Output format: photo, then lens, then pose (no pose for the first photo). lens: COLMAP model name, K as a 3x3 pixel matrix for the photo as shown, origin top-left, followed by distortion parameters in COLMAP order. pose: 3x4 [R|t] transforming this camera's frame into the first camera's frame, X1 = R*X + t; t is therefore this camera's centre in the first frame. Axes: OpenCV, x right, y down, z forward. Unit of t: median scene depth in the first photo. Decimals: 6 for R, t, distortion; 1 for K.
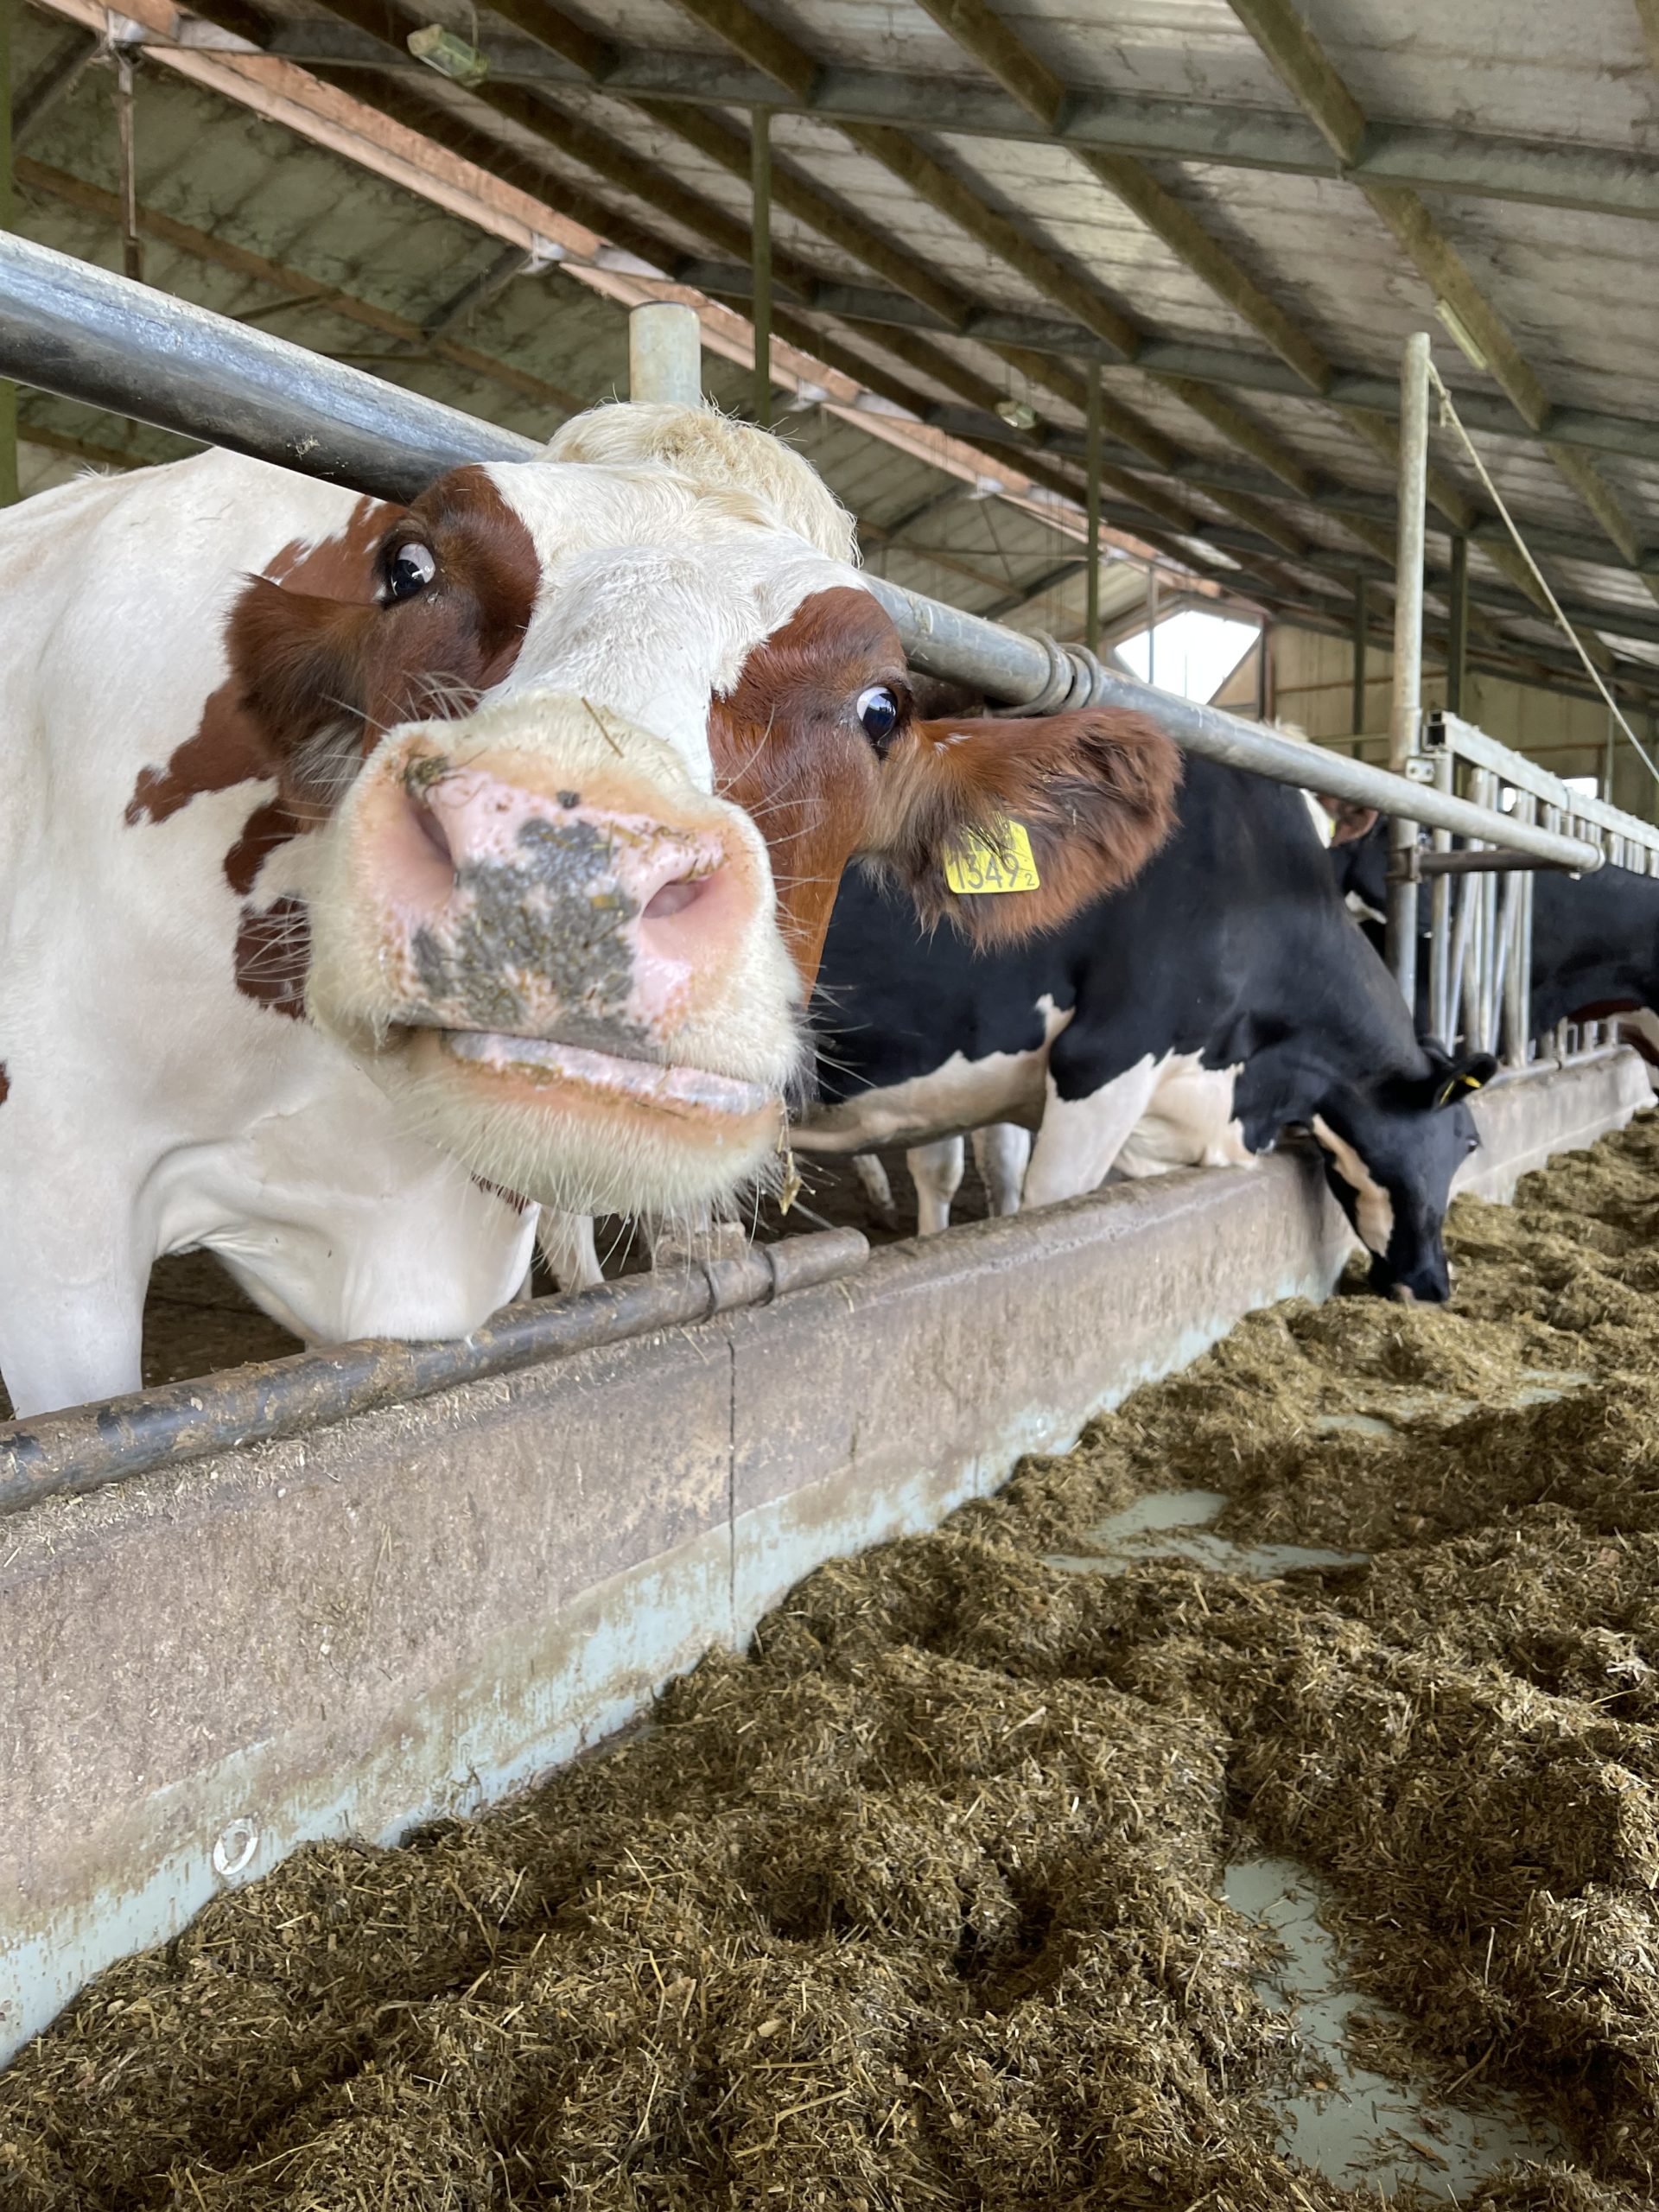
lens RADIAL K [[1634.0, 0, 829.5], [0, 1634.0, 1106.0], [0, 0, 1]] dist [0.059099, -0.087324]
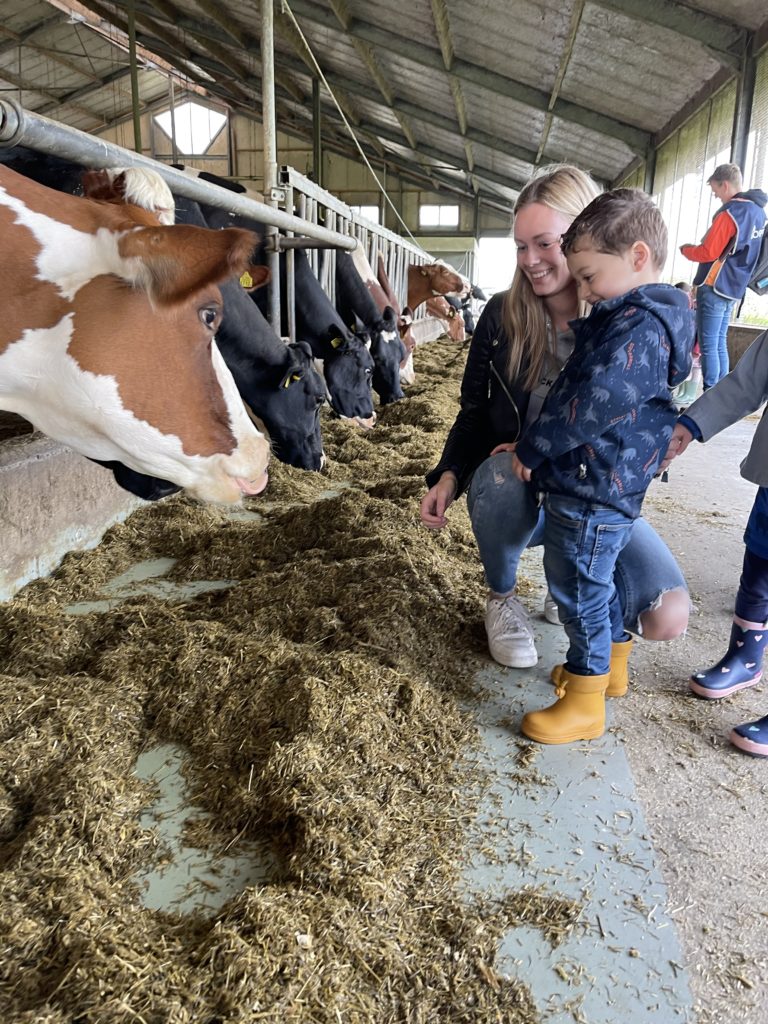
lens RADIAL K [[734.8, 0, 384.0], [0, 734.8, 512.0], [0, 0, 1]] dist [0.065066, -0.105640]
pose [[0.909861, -0.091488, 0.404700, 0.149763], [0.005042, 0.977753, 0.209699, -0.022479], [-0.414882, -0.188757, 0.890081, 0.096537]]
